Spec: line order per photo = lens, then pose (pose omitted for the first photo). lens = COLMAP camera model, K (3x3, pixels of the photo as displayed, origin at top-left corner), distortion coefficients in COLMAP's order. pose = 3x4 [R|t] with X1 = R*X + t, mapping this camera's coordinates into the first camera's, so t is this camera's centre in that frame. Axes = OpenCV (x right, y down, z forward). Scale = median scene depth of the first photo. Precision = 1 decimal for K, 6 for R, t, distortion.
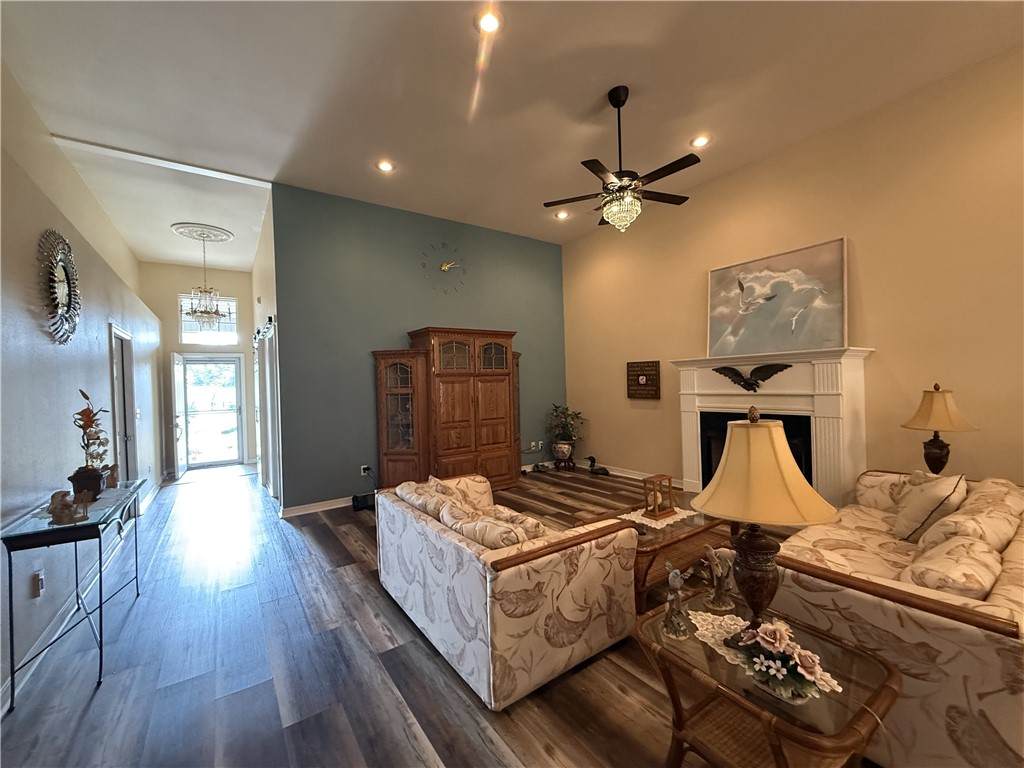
lens RADIAL K [[414.0, 0, 511.1], [0, 414.0, 384.6], [0, 0, 1]] dist [0.000003, -0.000034]
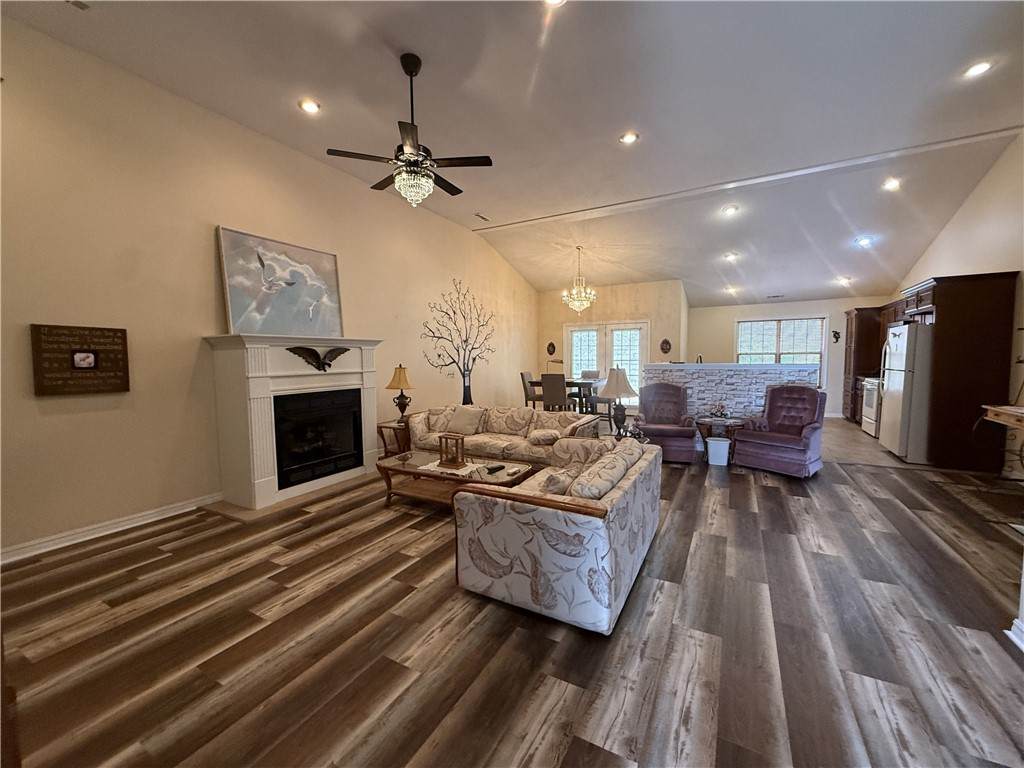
lens RADIAL K [[414.0, 0, 511.4], [0, 414.0, 386.6], [0, 0, 1]] dist [0.000003, -0.000034]
pose [[-0.444899, -0.028247, 0.895135, -0.568804], [0.028163, 0.998567, 0.045509, 0.020162], [-0.895138, 0.045457, -0.443466, 0.963366]]
